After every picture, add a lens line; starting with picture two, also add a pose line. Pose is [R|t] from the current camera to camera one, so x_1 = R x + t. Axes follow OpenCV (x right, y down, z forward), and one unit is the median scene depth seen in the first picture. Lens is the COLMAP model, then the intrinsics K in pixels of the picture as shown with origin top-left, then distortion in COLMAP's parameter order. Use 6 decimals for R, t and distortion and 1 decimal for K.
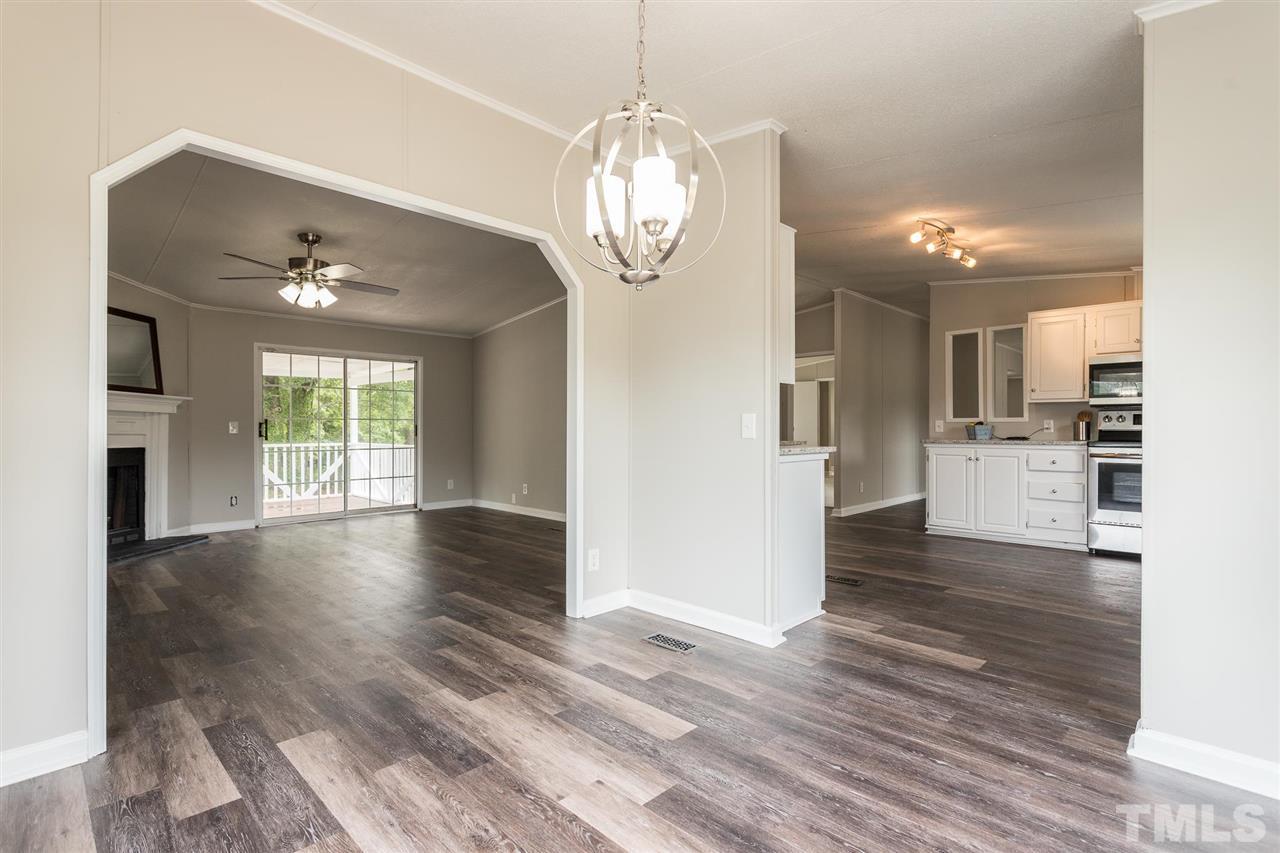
lens RADIAL K [[603.7, 0, 640.0], [0, 603.7, 426.5], [0, 0, 1]] dist [-0.000326, 0.000574]
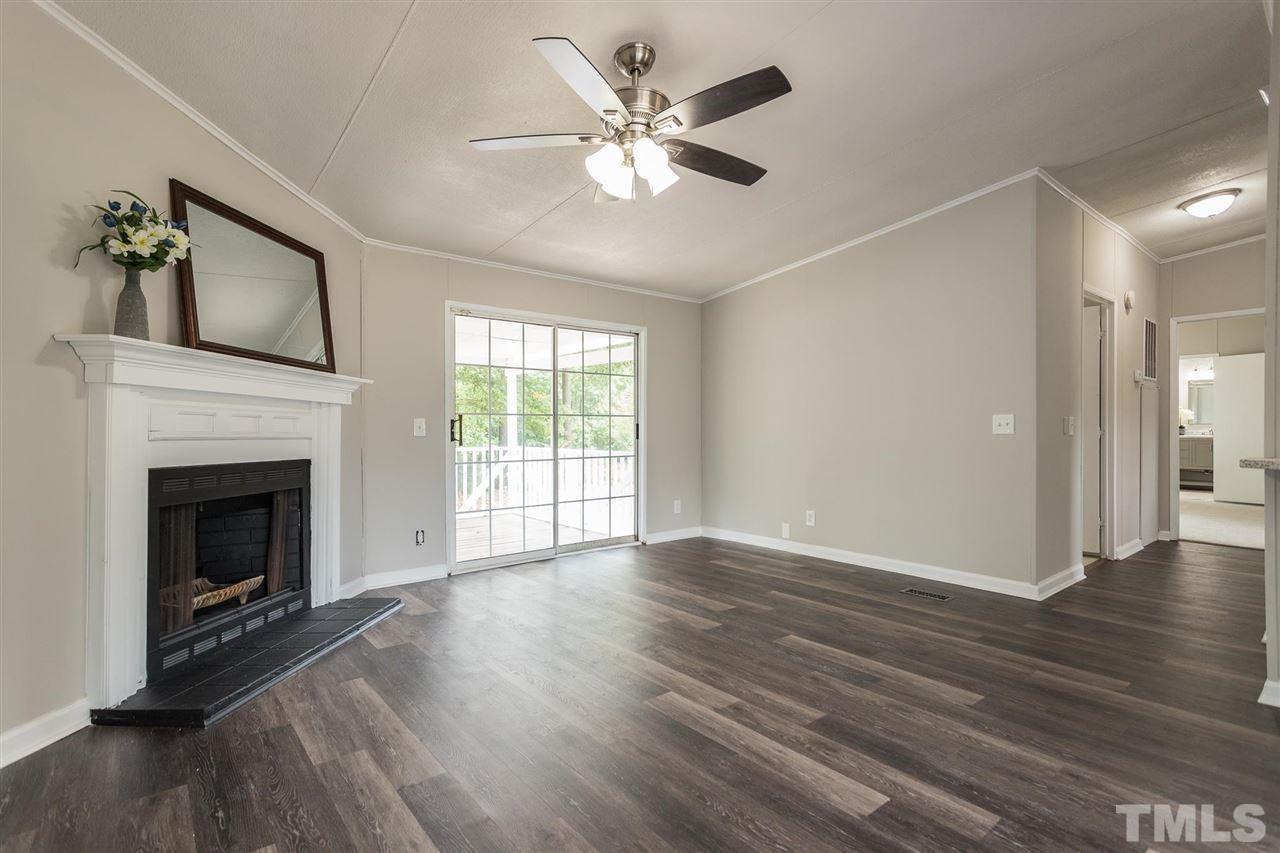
lens RADIAL K [[612.9, 0, 640.0], [0, 612.9, 426.5], [0, 0, 1]] dist [0.000411, -0.000066]
pose [[0.994033, -0.001358, -0.109073, -0.344307], [0.001243, 0.999999, -0.001121, 0.002418], [0.109074, 0.000979, 0.994033, 0.340314]]
